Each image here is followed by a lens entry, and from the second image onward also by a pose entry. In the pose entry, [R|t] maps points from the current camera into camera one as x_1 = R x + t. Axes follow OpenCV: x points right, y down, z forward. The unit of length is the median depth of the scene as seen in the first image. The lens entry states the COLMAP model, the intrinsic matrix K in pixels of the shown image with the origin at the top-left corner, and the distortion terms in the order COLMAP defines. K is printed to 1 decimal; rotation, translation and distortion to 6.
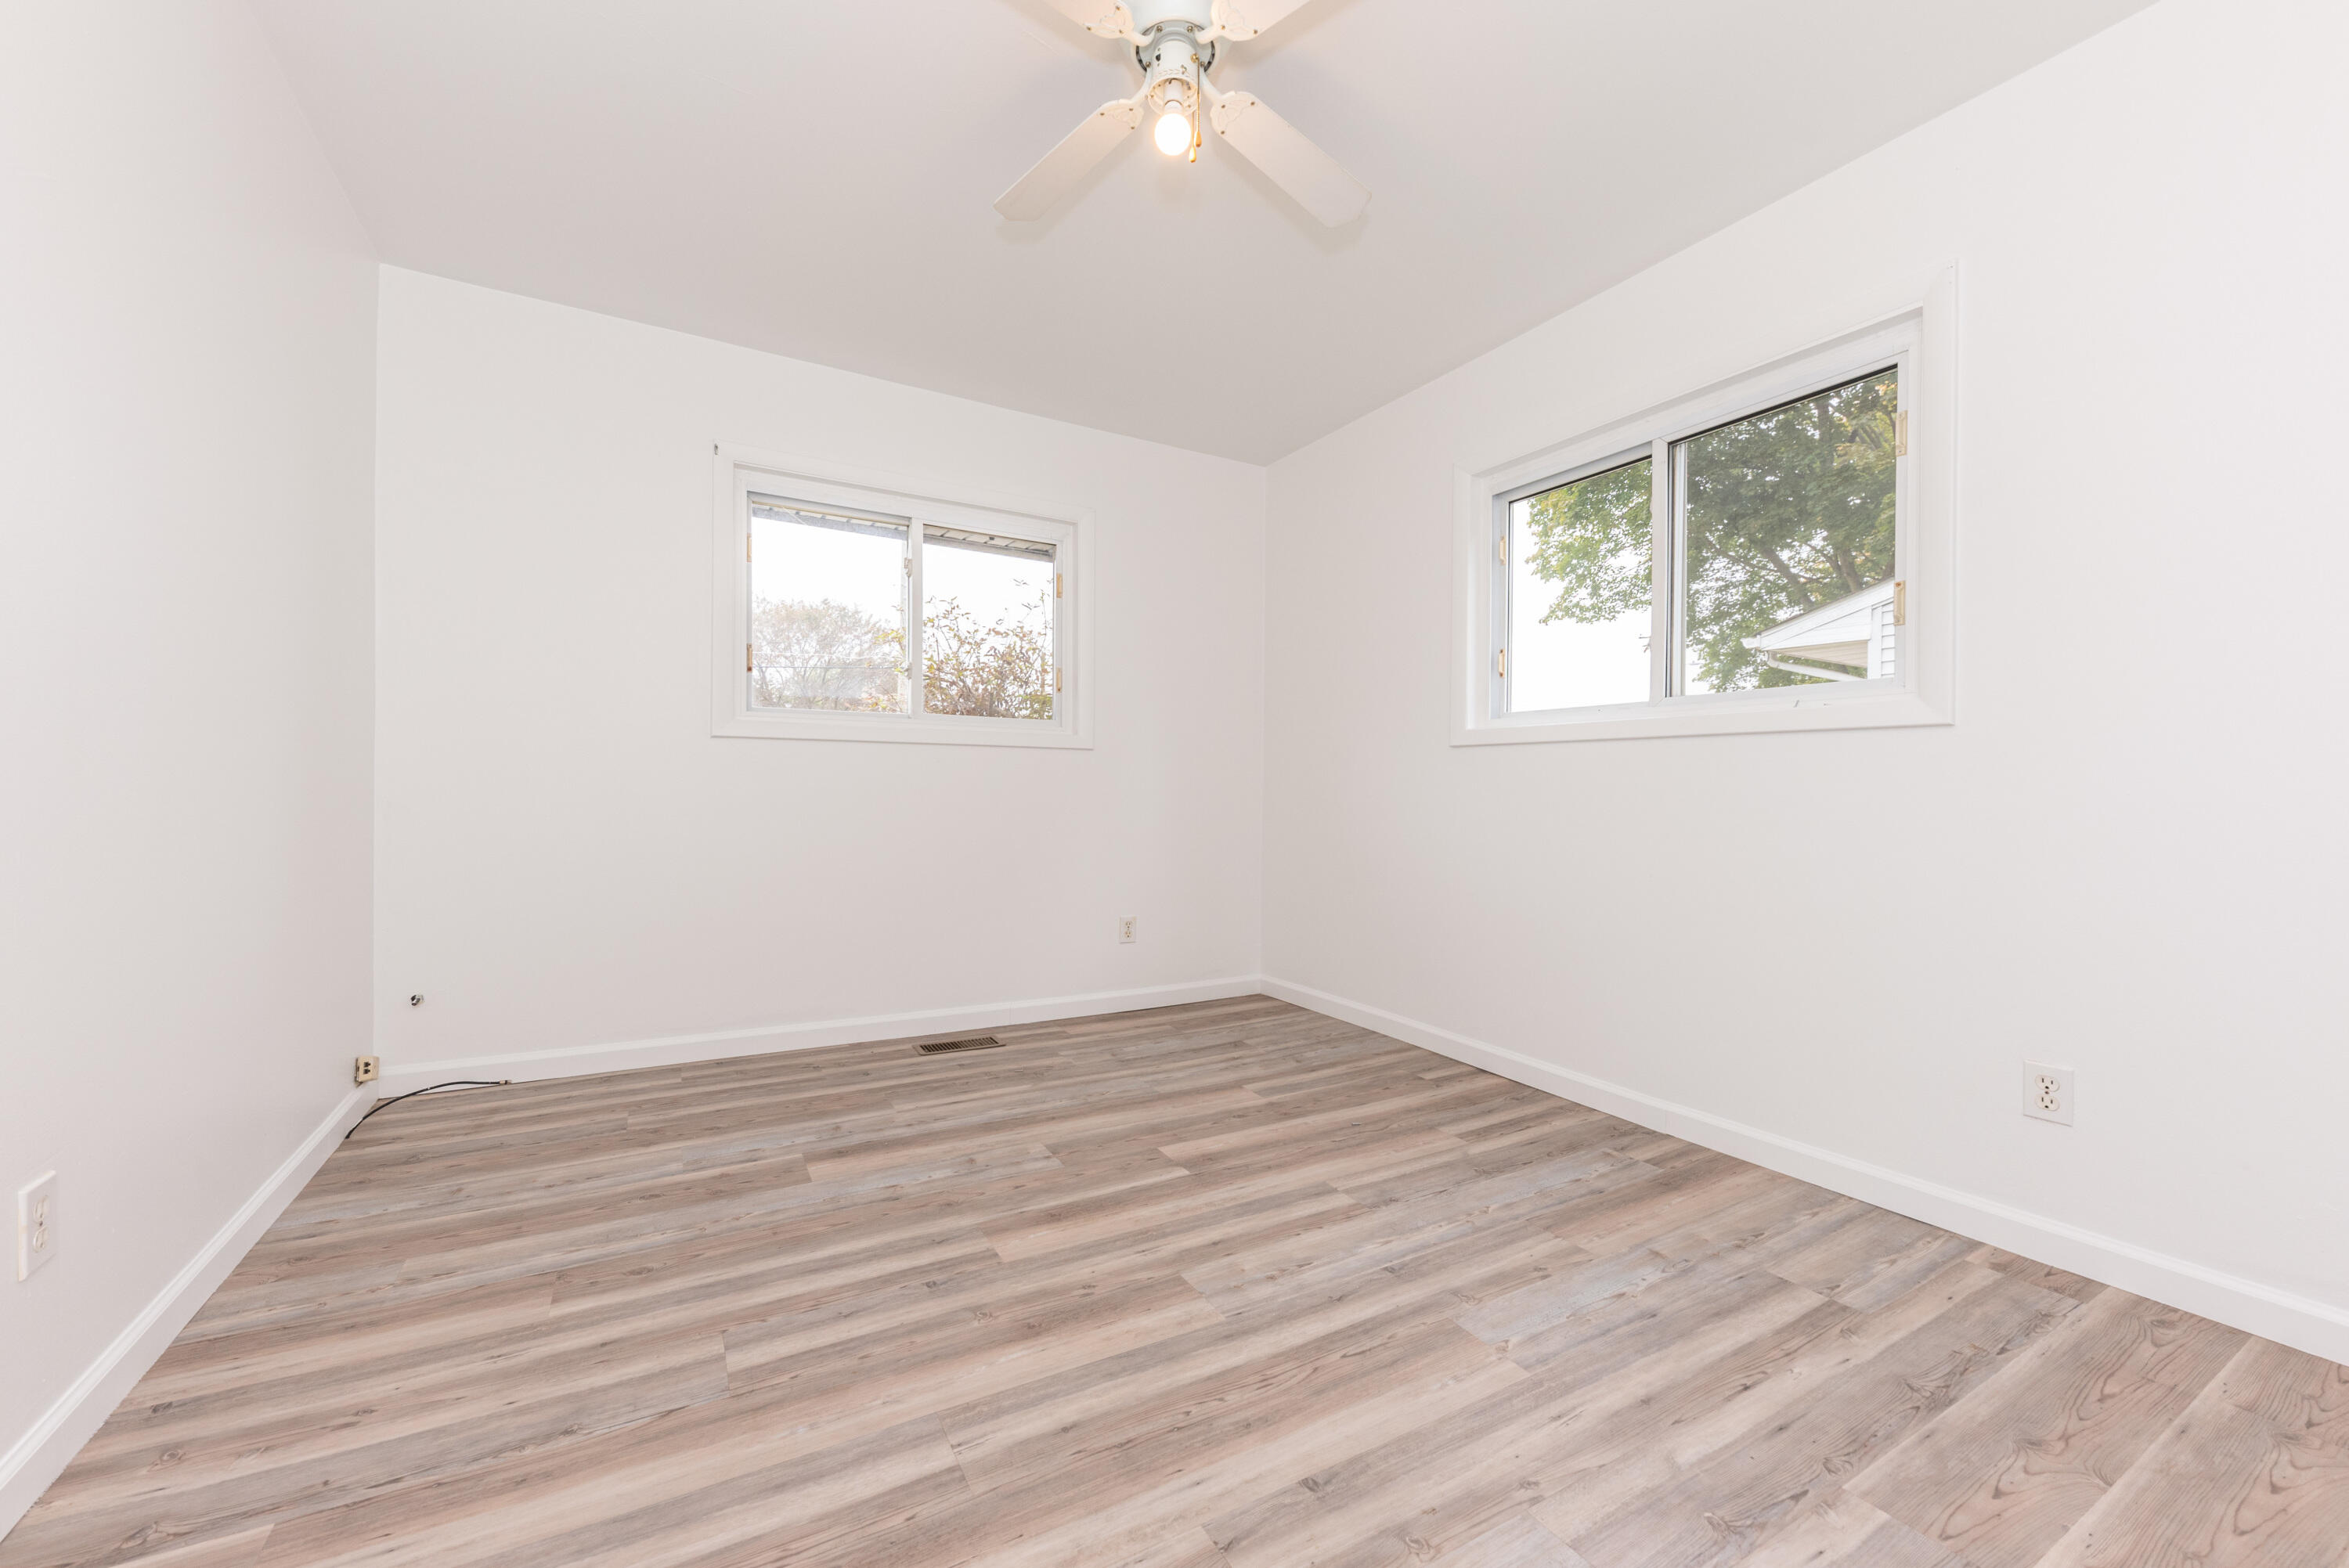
lens RADIAL K [[872.4, 0, 1174.5], [0, 872.4, 784.0], [0, 0, 1]] dist [0.012883, -0.004975]
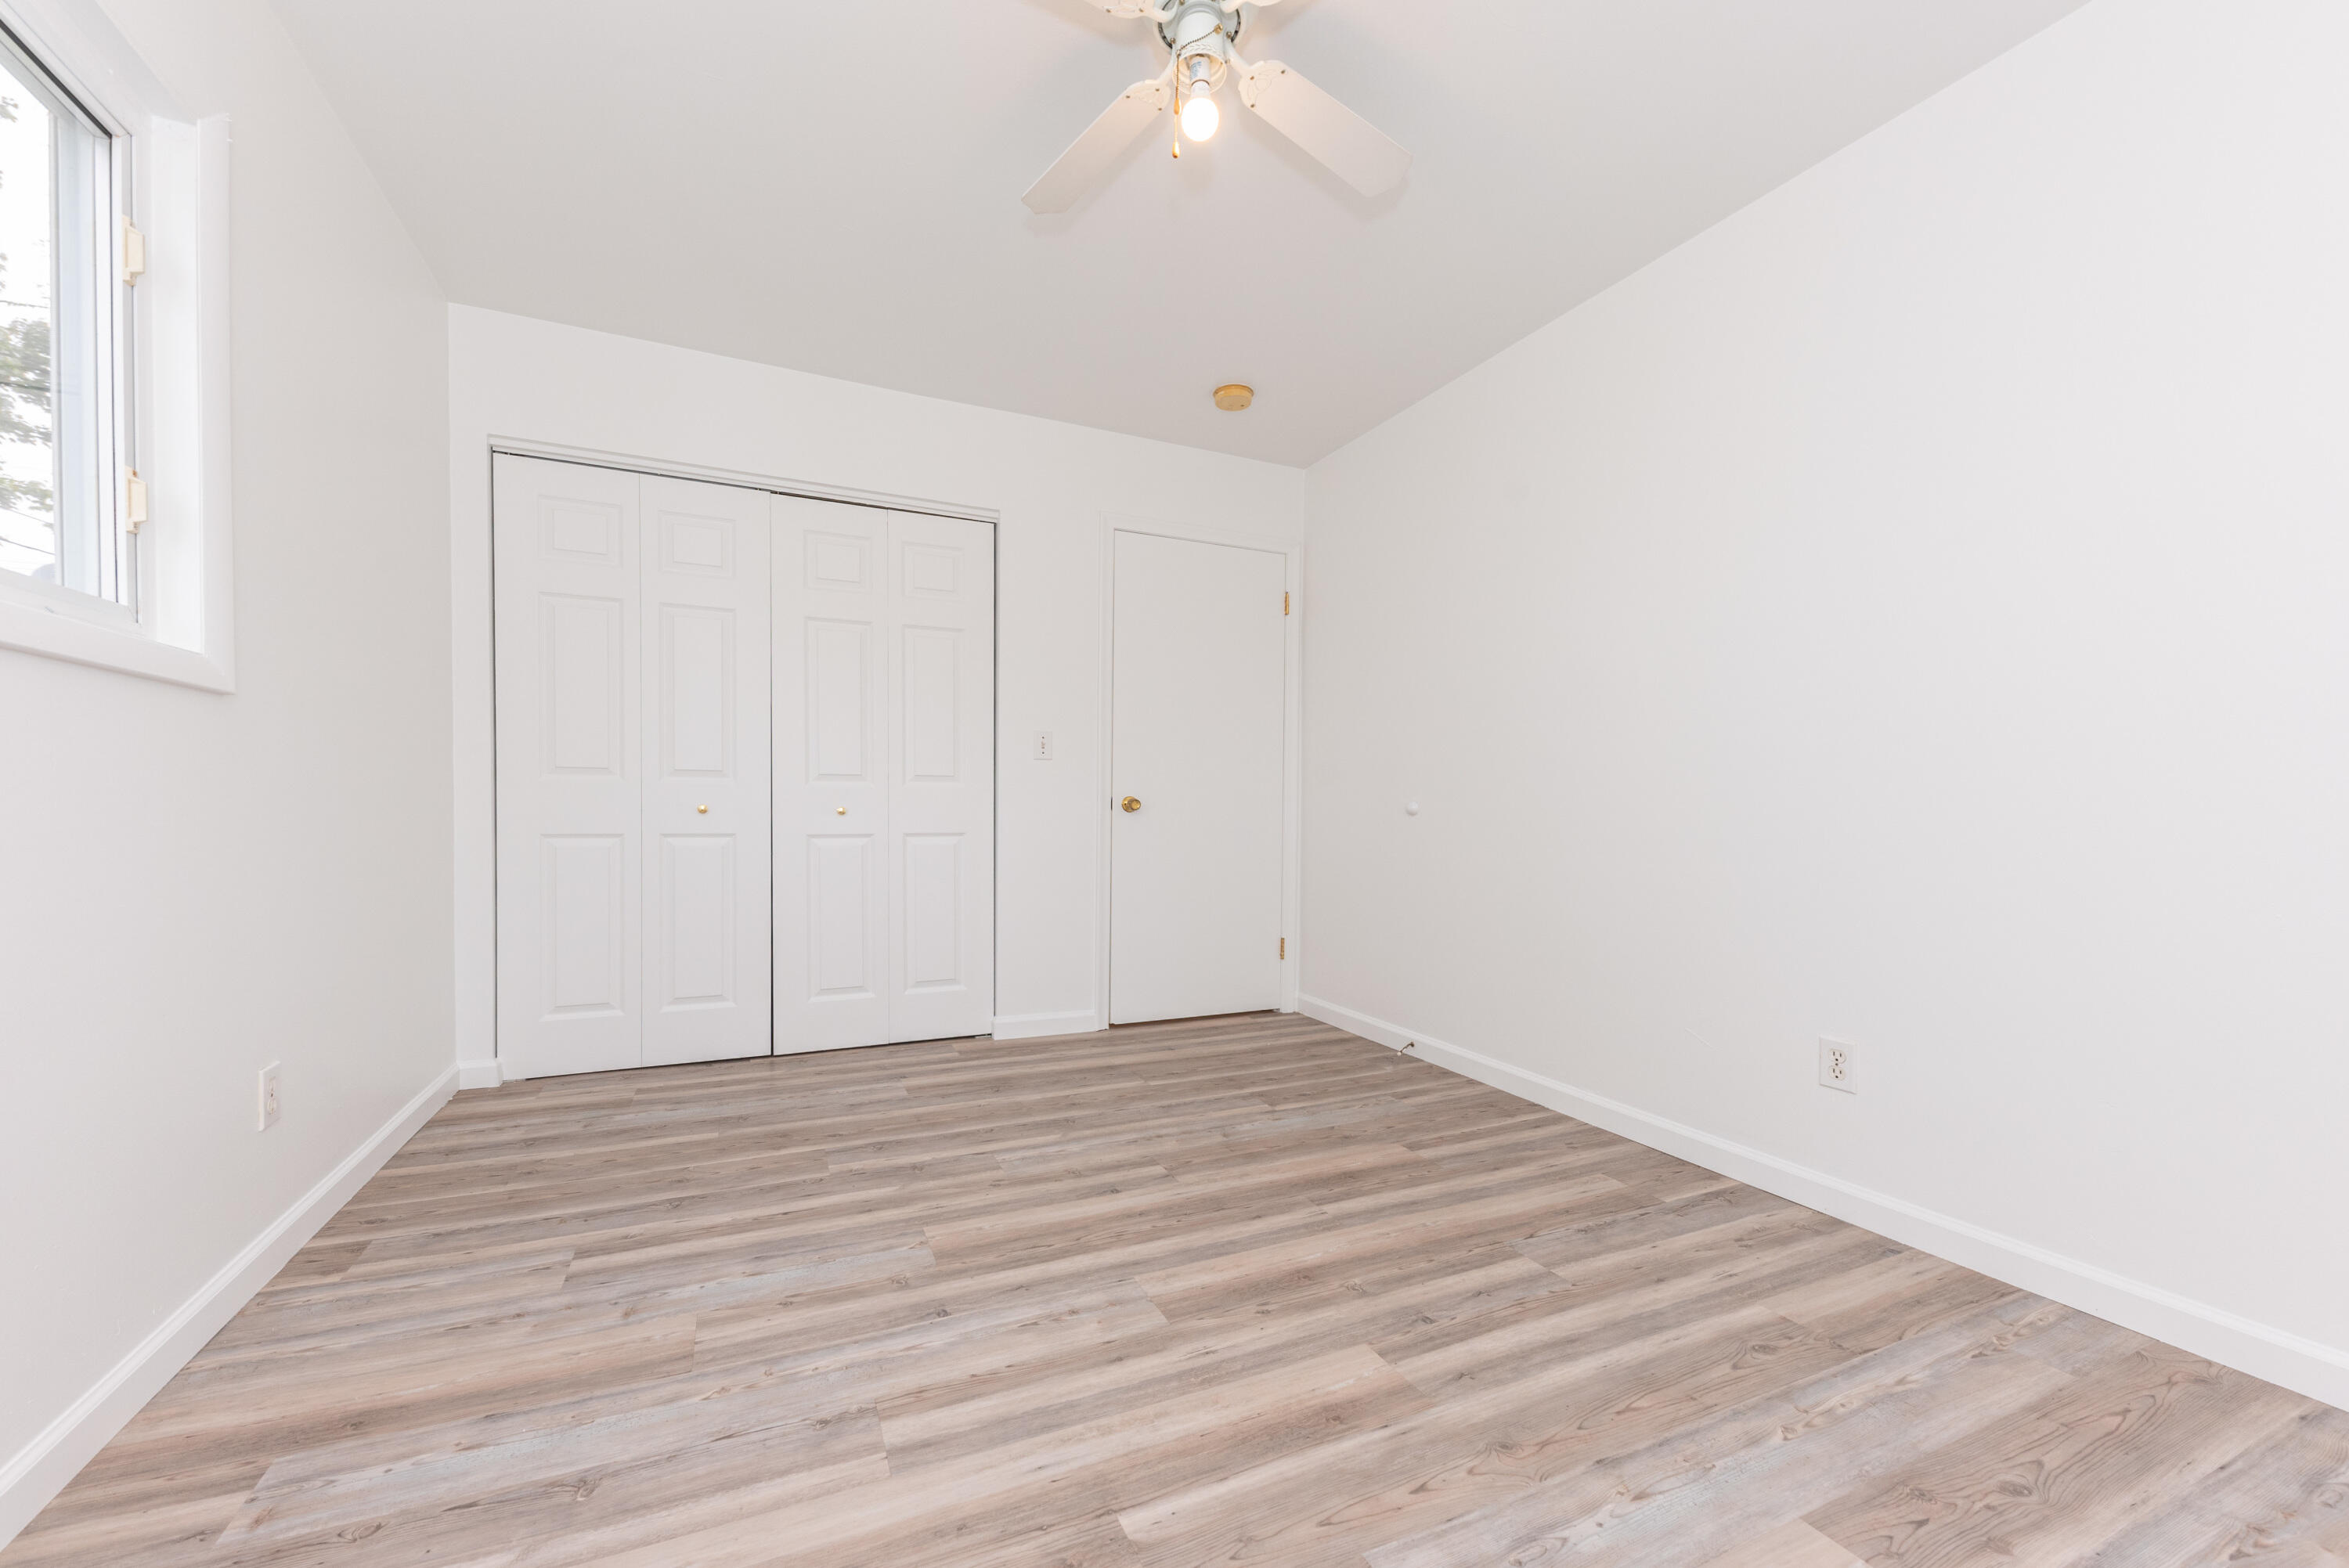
lens RADIAL K [[872.4, 0, 1174.5], [0, 872.4, 784.0], [0, 0, 1]] dist [0.012883, -0.004975]
pose [[-0.996597, -0.020529, 0.079835, -0.063376], [-0.023230, 0.999183, -0.033059, 0.017890], [-0.079091, -0.034801, -0.996260, 1.957713]]
